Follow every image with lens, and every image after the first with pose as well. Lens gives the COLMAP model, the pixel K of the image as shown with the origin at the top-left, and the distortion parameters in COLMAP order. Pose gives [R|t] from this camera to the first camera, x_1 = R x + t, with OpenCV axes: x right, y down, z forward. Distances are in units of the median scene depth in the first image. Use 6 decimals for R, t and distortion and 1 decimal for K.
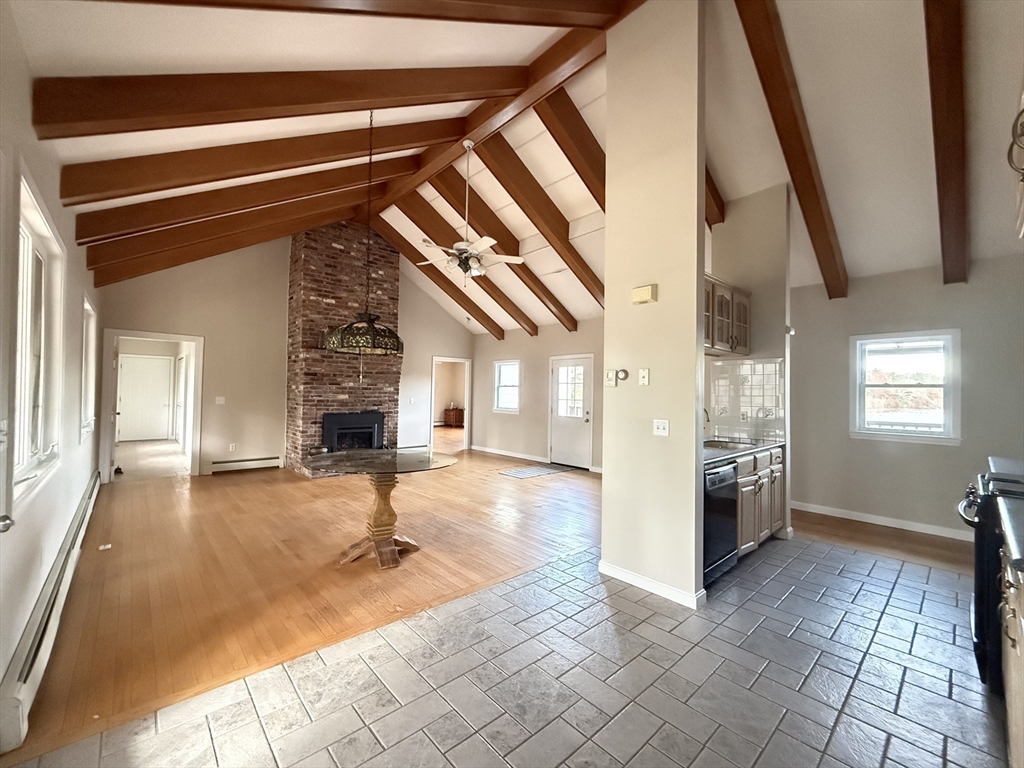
lens RADIAL K [[411.3, 0, 509.9], [0, 411.3, 388.0], [0, 0, 1]] dist [-0.001889, 0.001442]
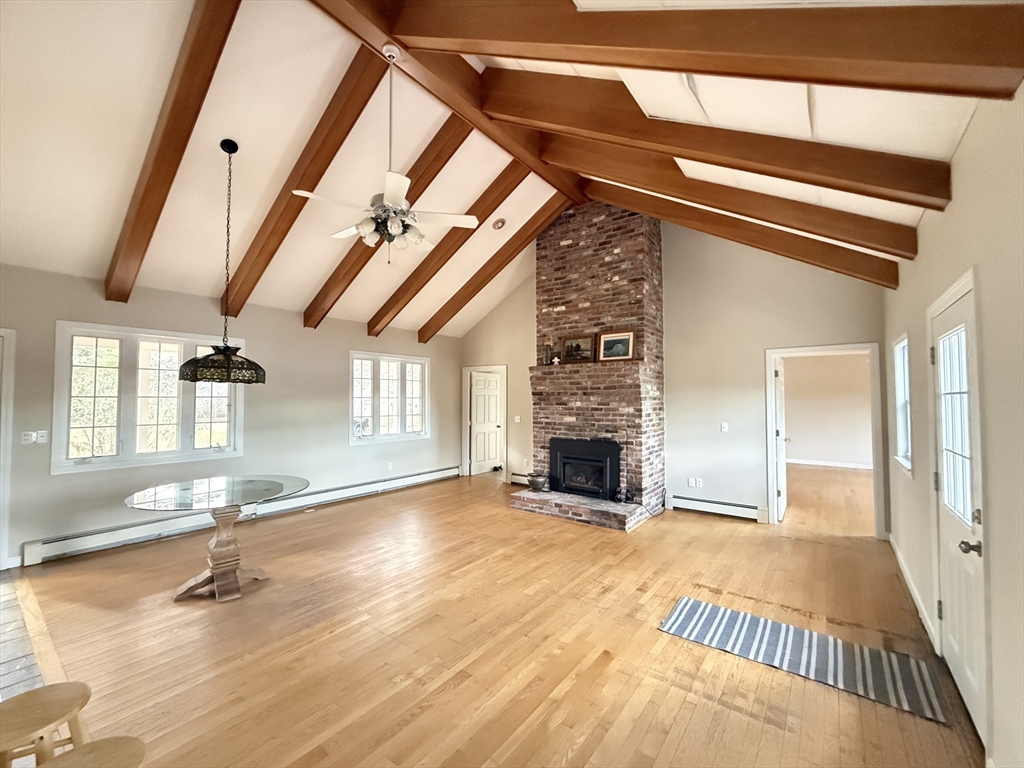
lens RADIAL K [[411.3, 0, 513.8], [0, 411.3, 381.3], [0, 0, 1]] dist [-0.001889, 0.001442]
pose [[0.200043, -0.050433, -0.978488, 0.383678], [0.020591, 0.998670, -0.047263, -0.018110], [0.979571, -0.010693, 0.200815, 0.716479]]
